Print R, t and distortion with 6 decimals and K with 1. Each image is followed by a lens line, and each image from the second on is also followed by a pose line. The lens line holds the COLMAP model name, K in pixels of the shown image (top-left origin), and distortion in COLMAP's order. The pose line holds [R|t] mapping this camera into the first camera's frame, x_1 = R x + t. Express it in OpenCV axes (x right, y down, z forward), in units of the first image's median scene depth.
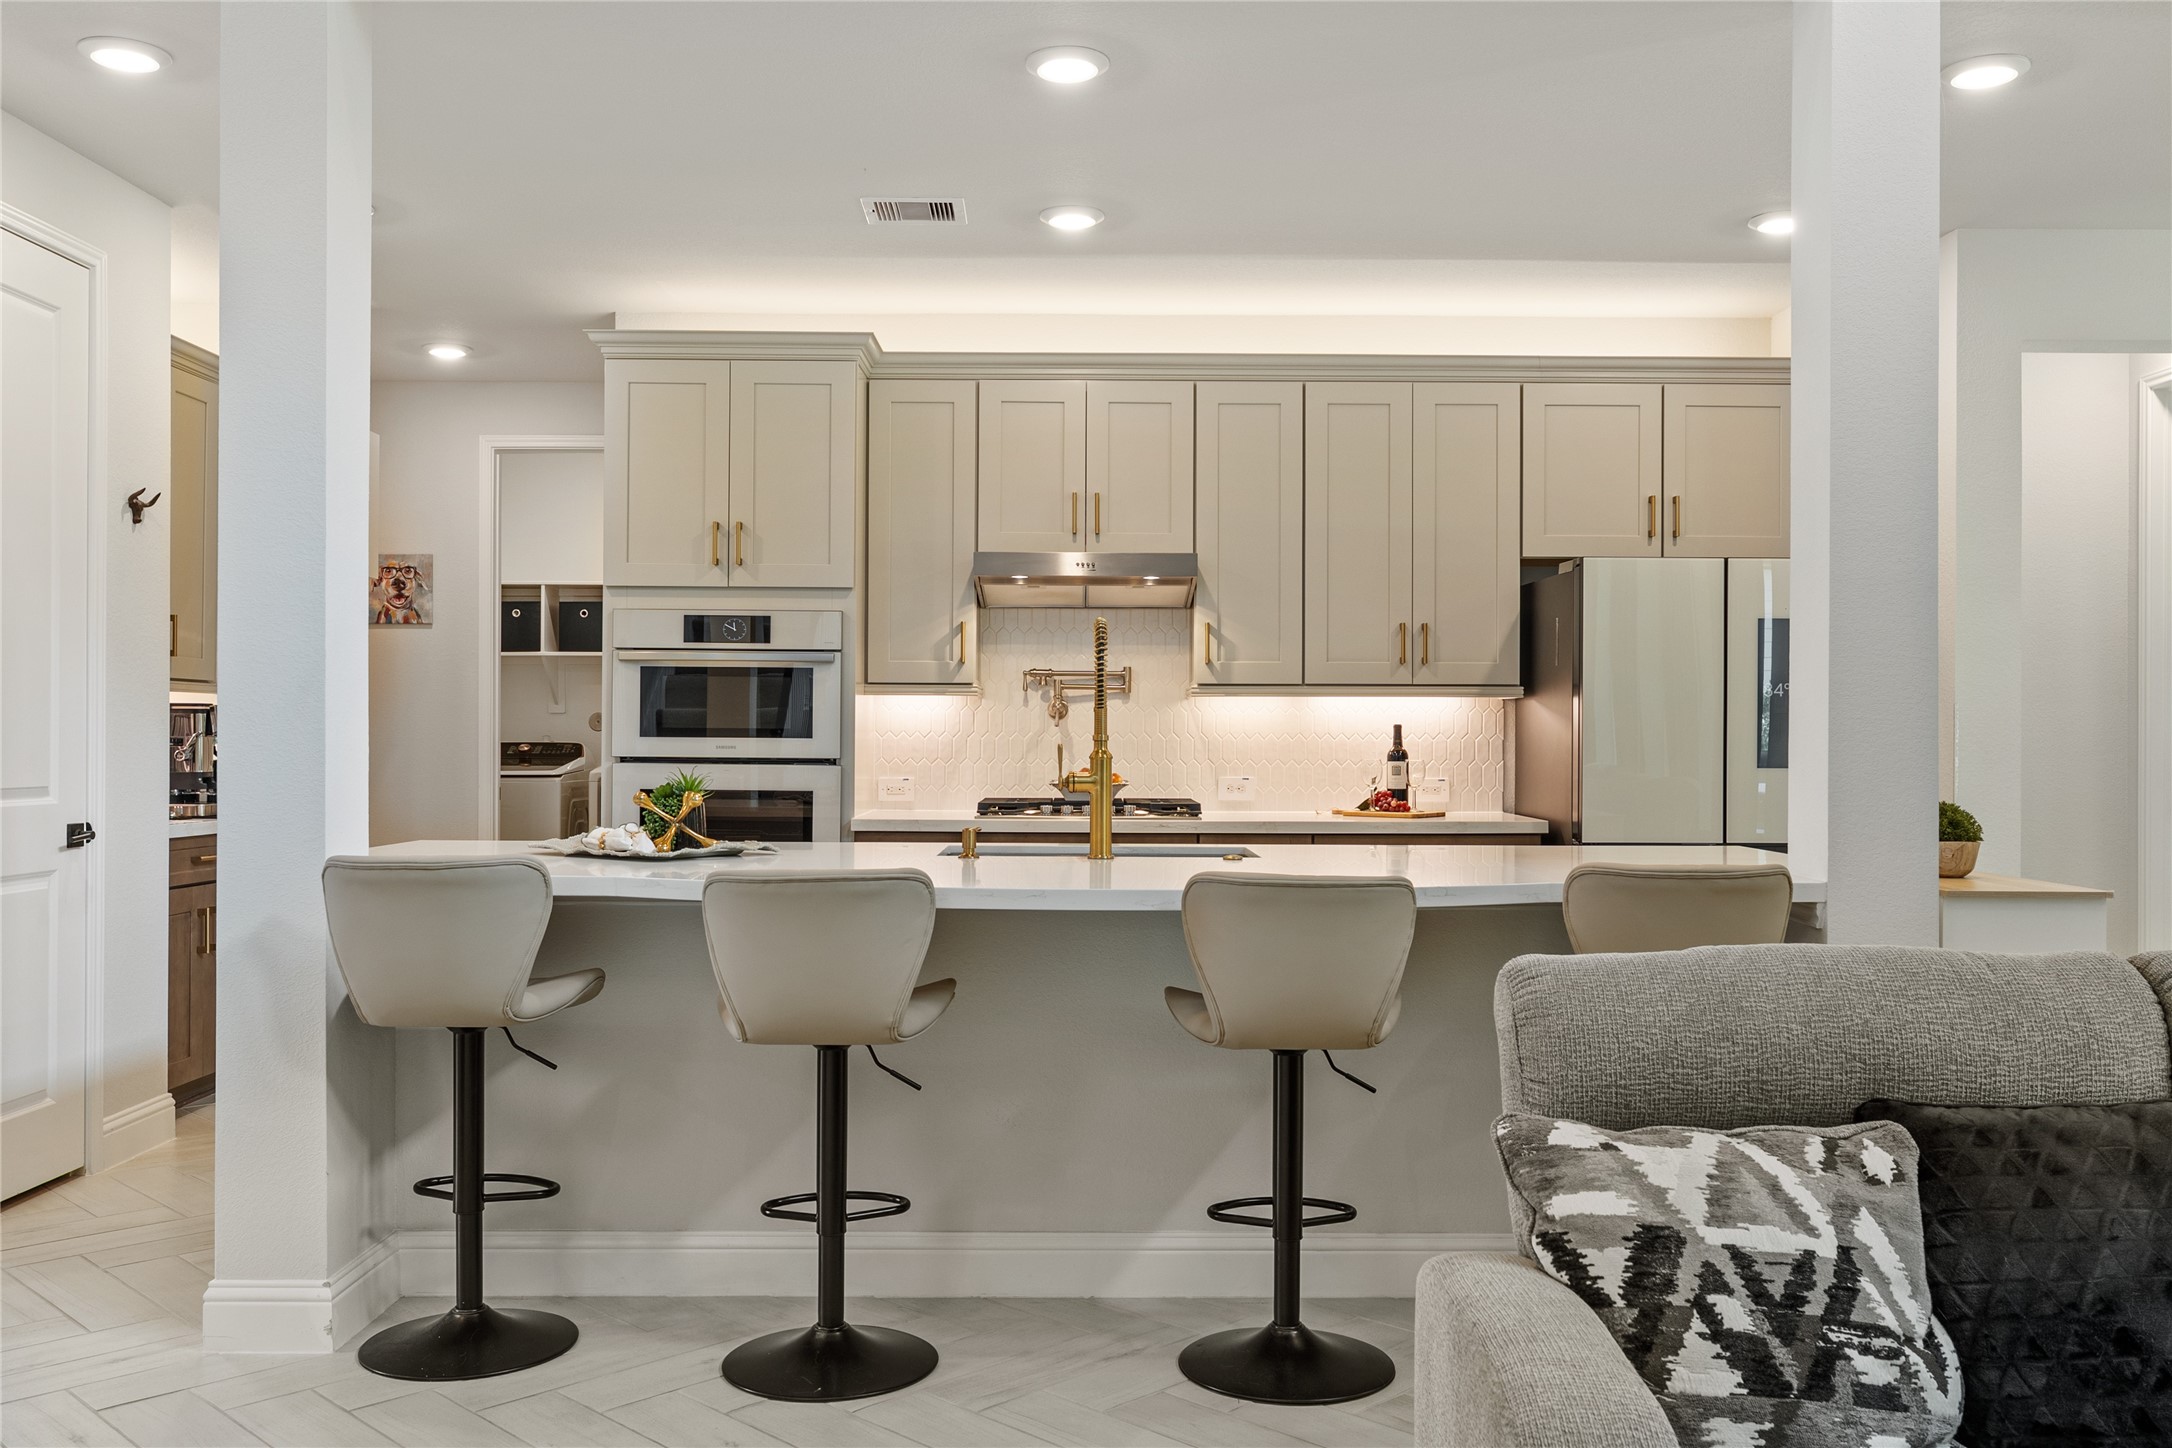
lens RADIAL K [[1816.7, 0, 1088.1], [0, 1816.7, 730.1], [0, 0, 1]] dist [0.003051, -0.007917]
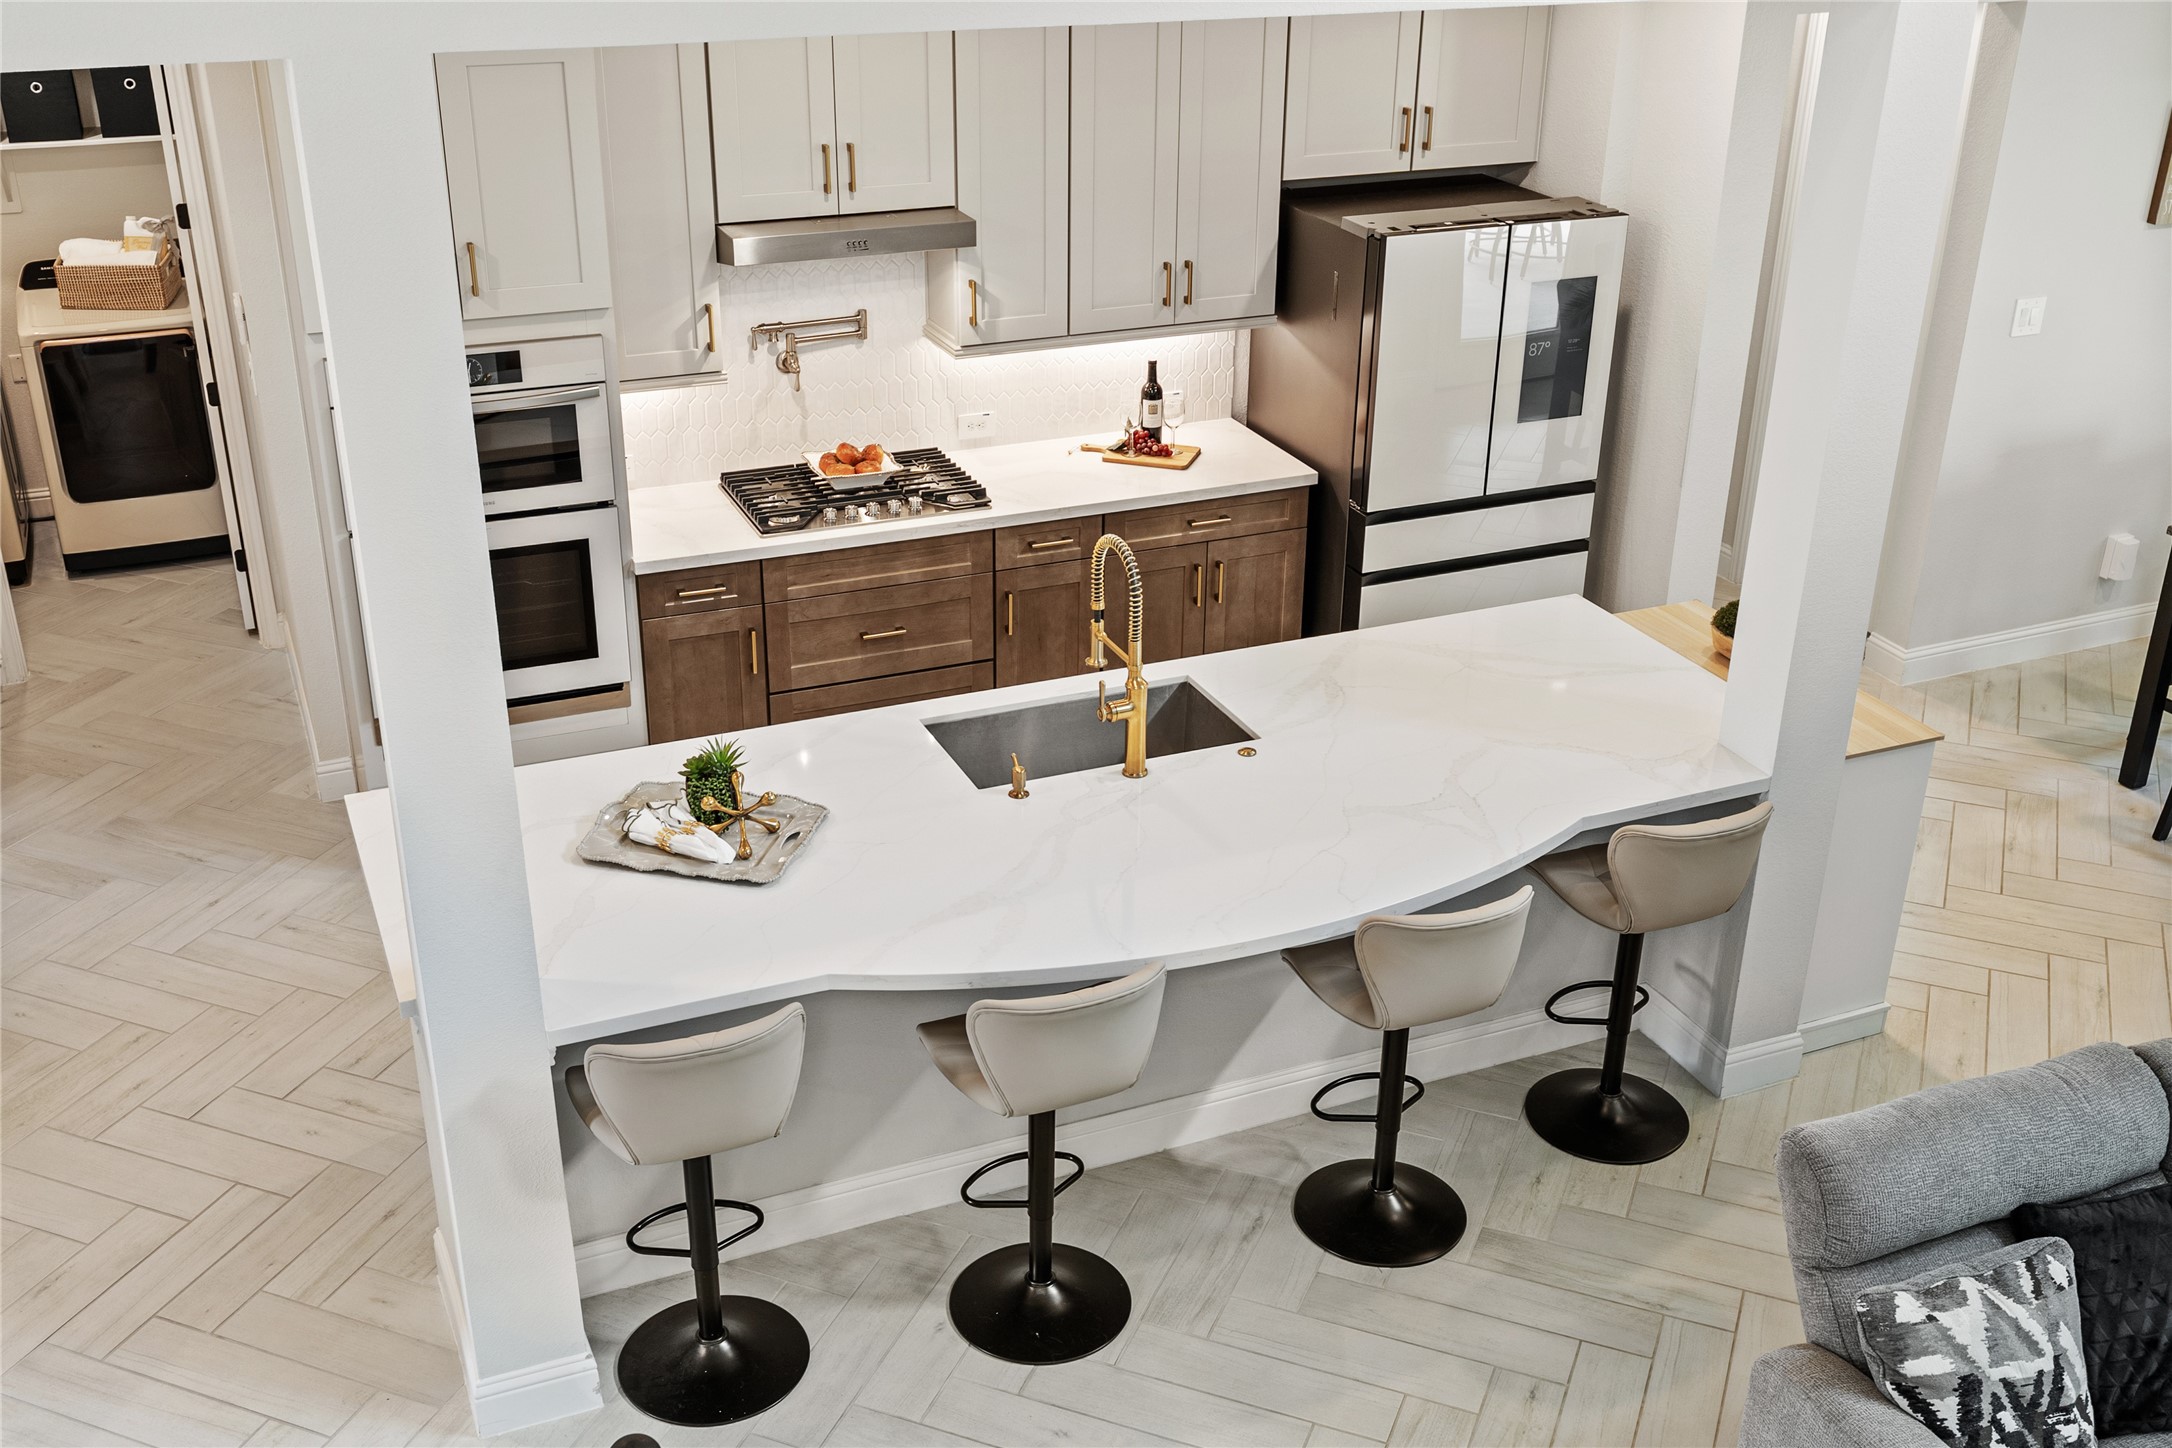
lens RADIAL K [[2202.7, 0, 1086.0], [0, 2202.7, 724.0], [0, 0, 1]] dist [0.099154, -0.499855]
pose [[0.920747, -0.159829, 0.355922, -0.325886], [-0.008350, 0.903963, 0.427530, -0.347689], [-0.390072, -0.396618, 0.830986, -0.029525]]
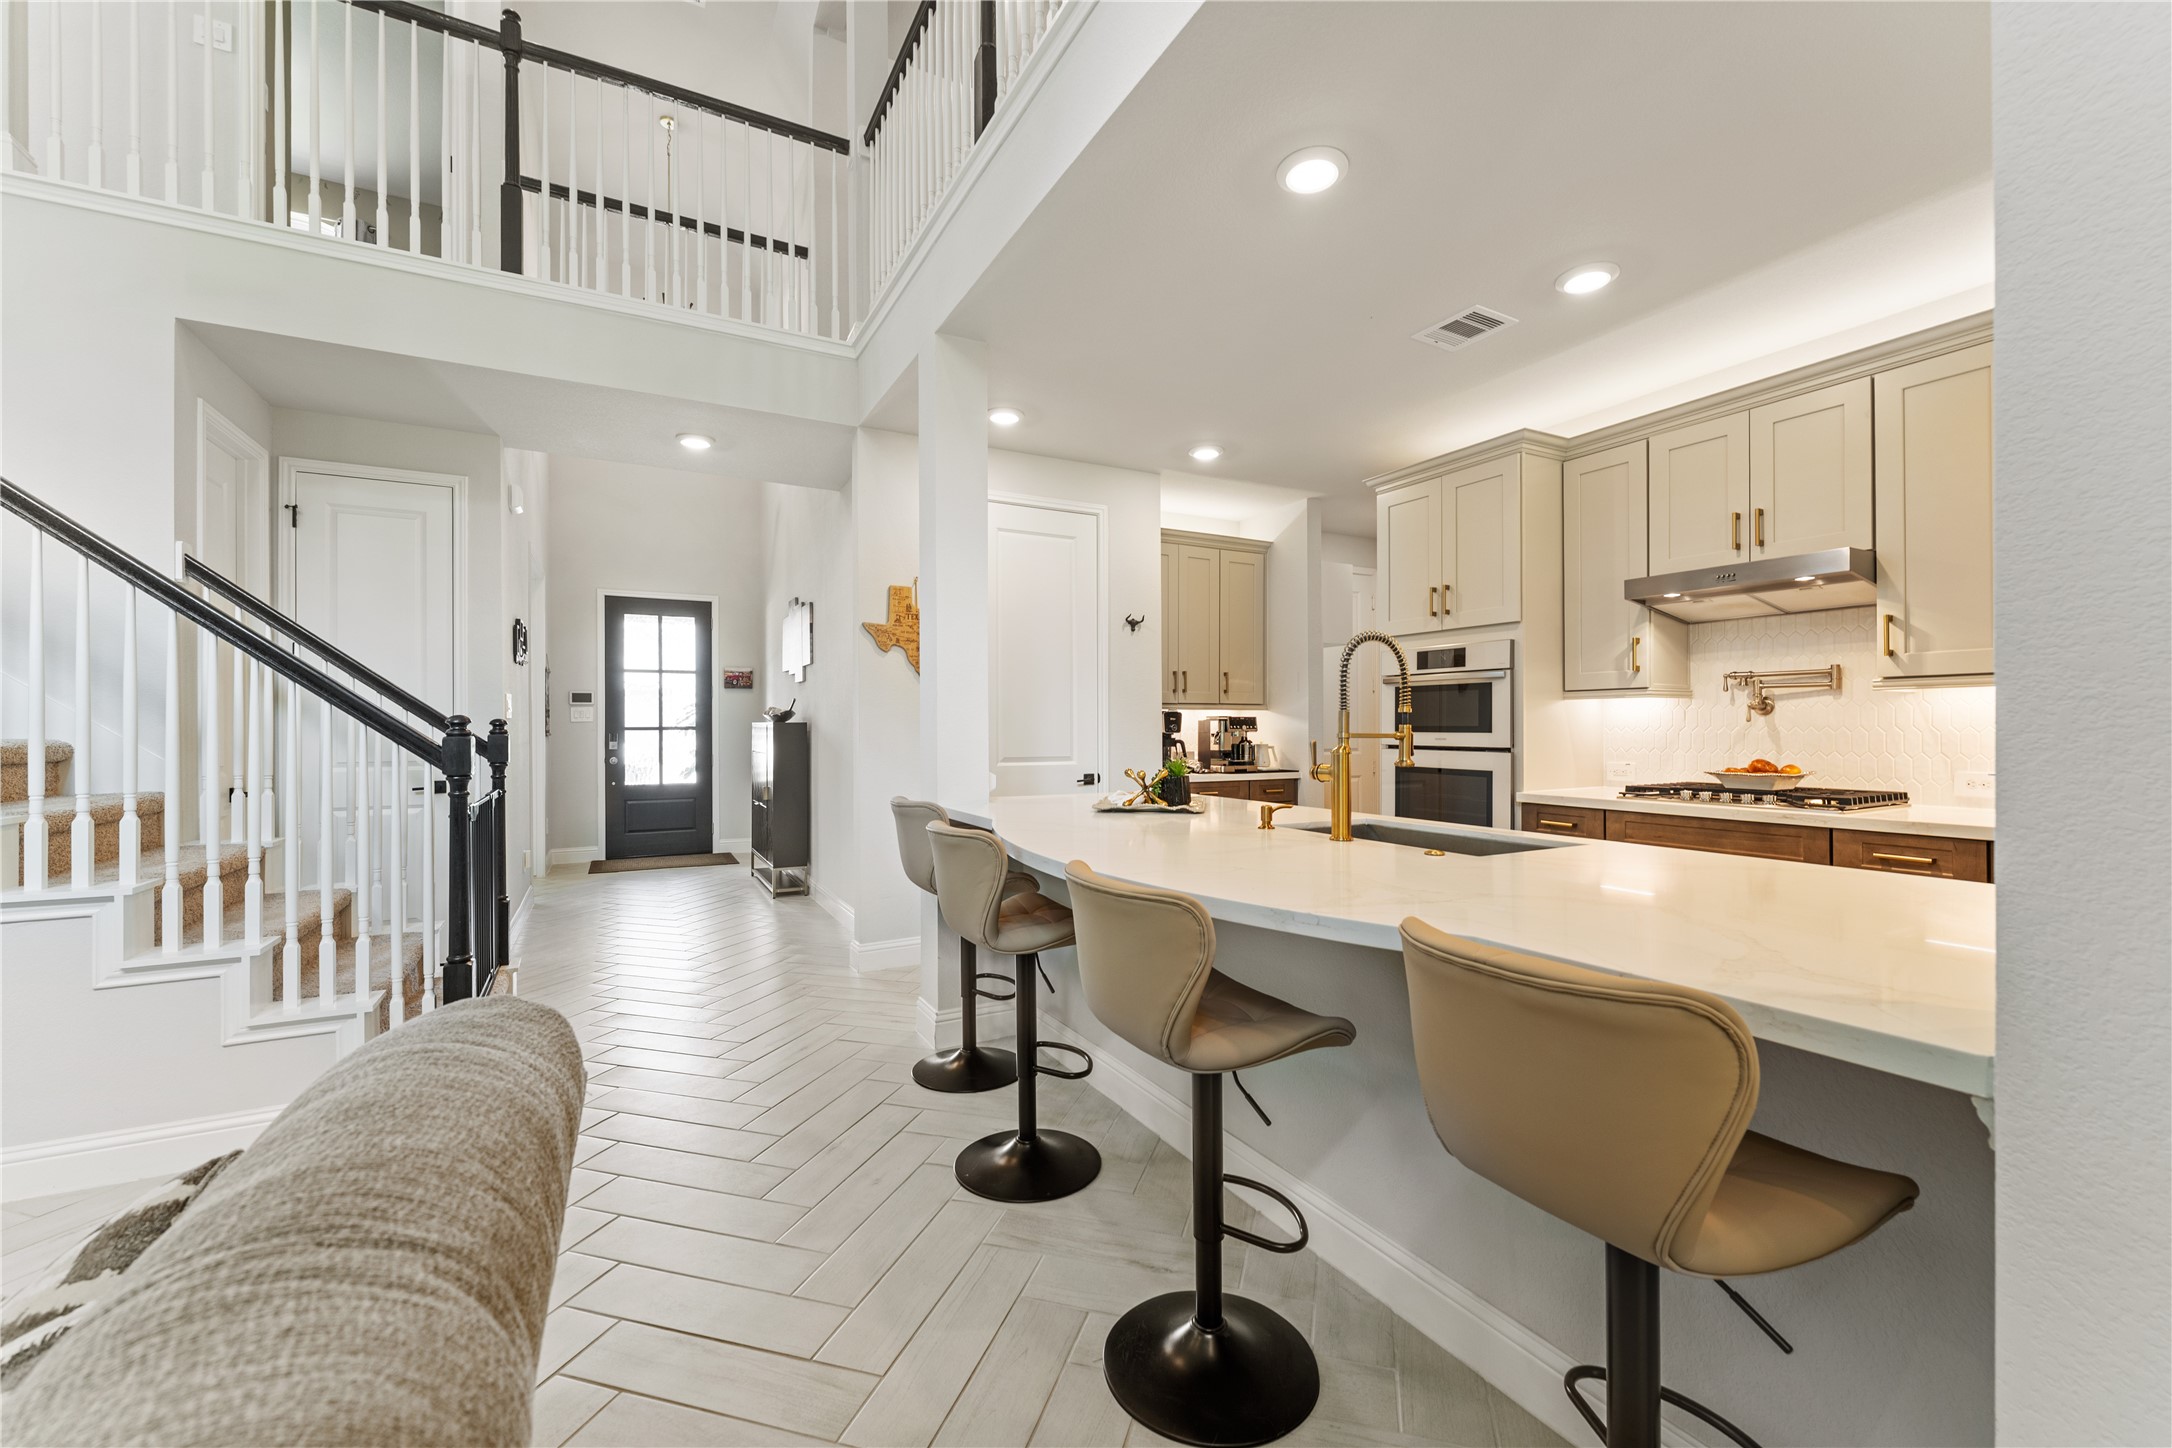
lens RADIAL K [[874.5, 0, 1091.5], [0, 874.5, 725.5], [0, 0, 1]] dist [-0.001345, -0.000384]
pose [[0.471055, -0.008649, -0.882062, 0.292590], [0.008596, 0.999949, -0.005215, -0.000226], [0.882062, -0.005126, 0.471105, 0.413934]]
